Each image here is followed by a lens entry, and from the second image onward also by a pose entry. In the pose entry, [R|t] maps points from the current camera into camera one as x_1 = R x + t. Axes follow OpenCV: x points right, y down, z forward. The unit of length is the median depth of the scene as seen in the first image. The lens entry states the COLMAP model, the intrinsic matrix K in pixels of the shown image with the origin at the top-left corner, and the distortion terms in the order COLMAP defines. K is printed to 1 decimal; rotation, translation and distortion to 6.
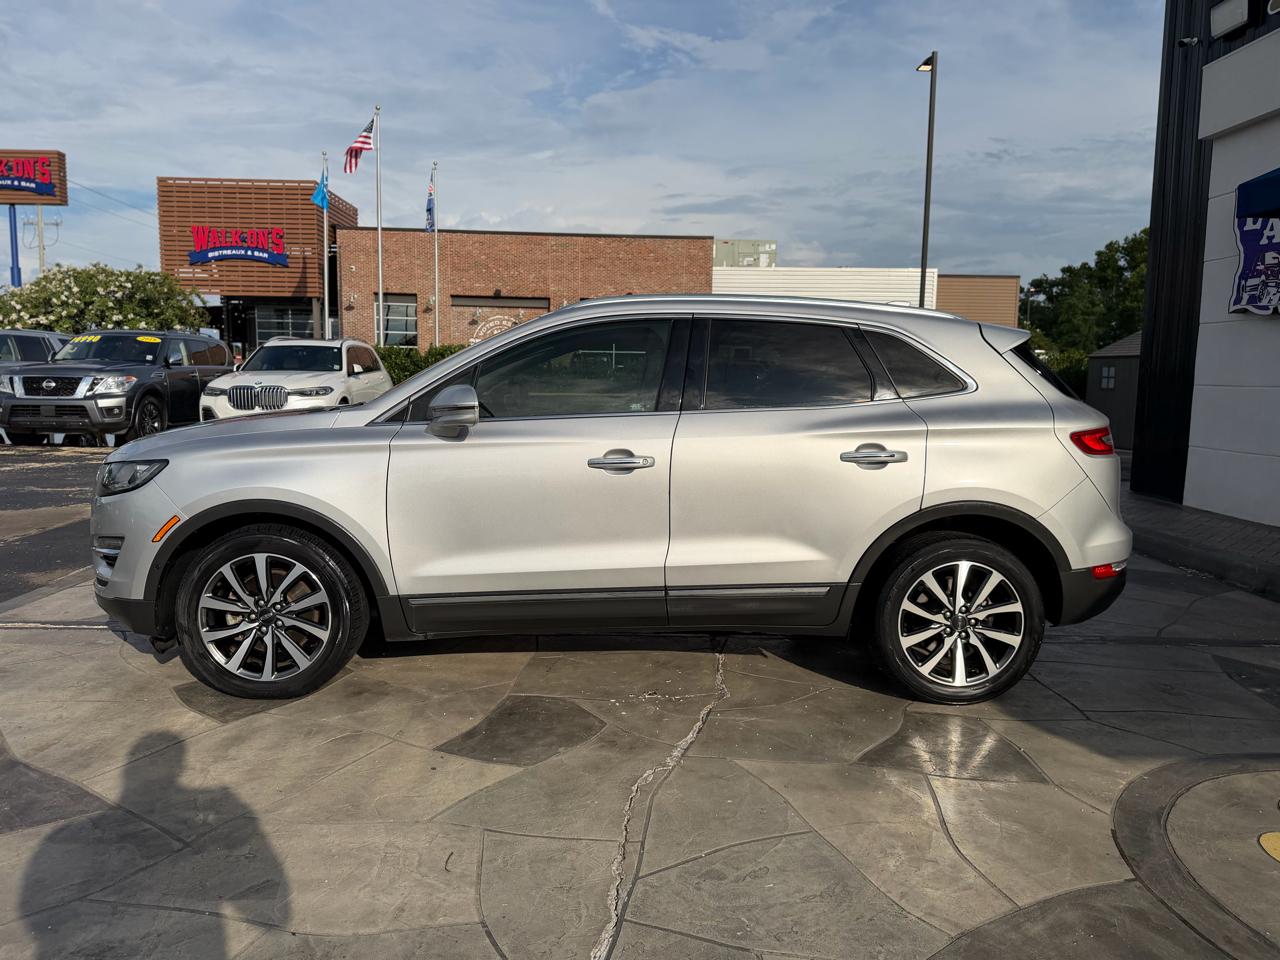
lens RADIAL K [[900.6, 0, 640.7], [0, 900.6, 487.2], [0, 0, 1]] dist [0.040520, -0.053320]
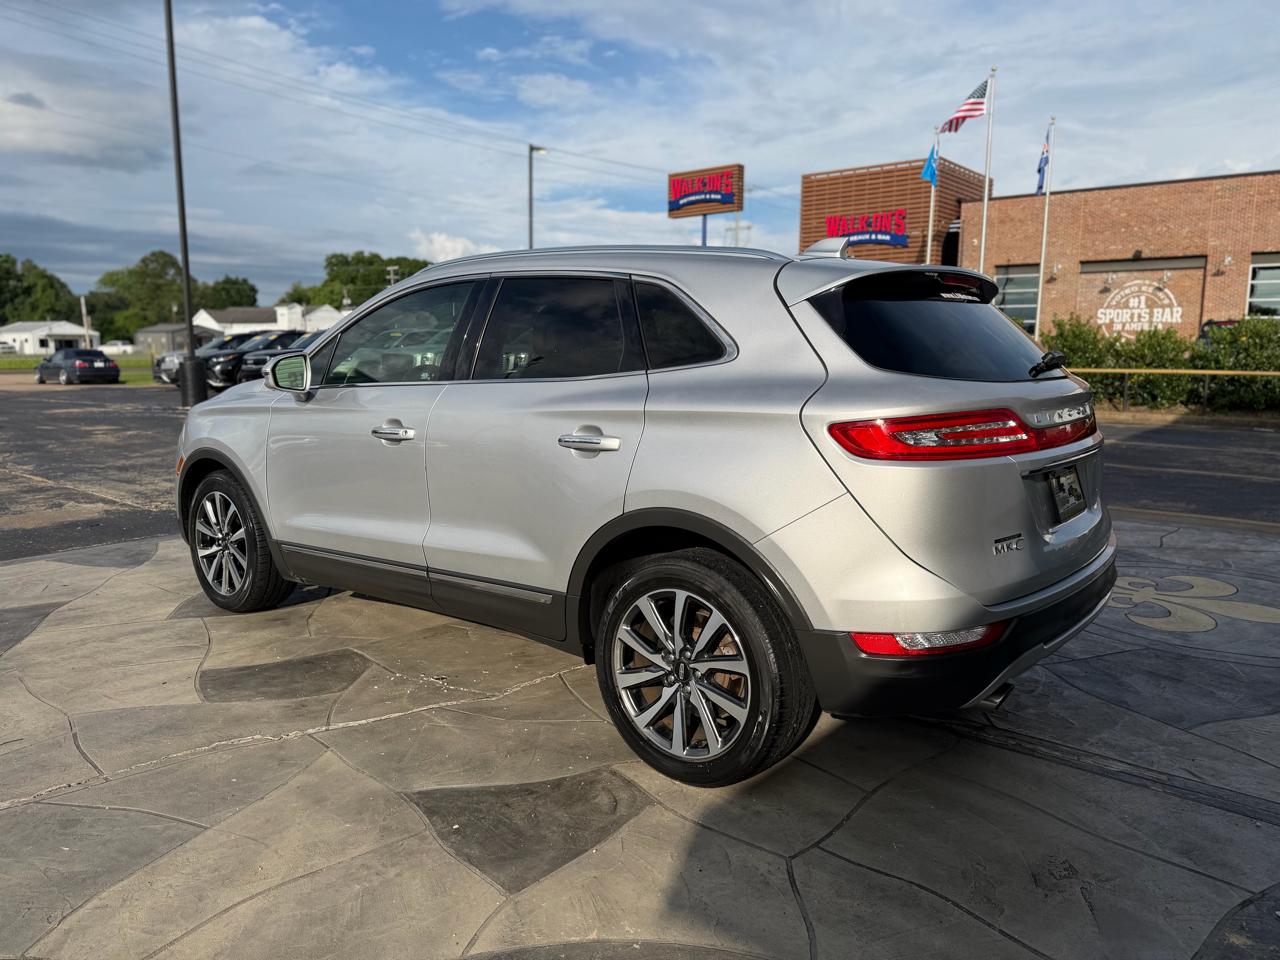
lens RADIAL K [[900.6, 0, 646.3], [0, 900.6, 482.9], [0, 0, 1]] dist [0.040520, -0.053320]
pose [[0.754229, 0.082583, -0.651397, 0.792444], [-0.070196, 0.996515, 0.045059, -0.036163], [0.652848, 0.011741, 0.757398, 0.415592]]
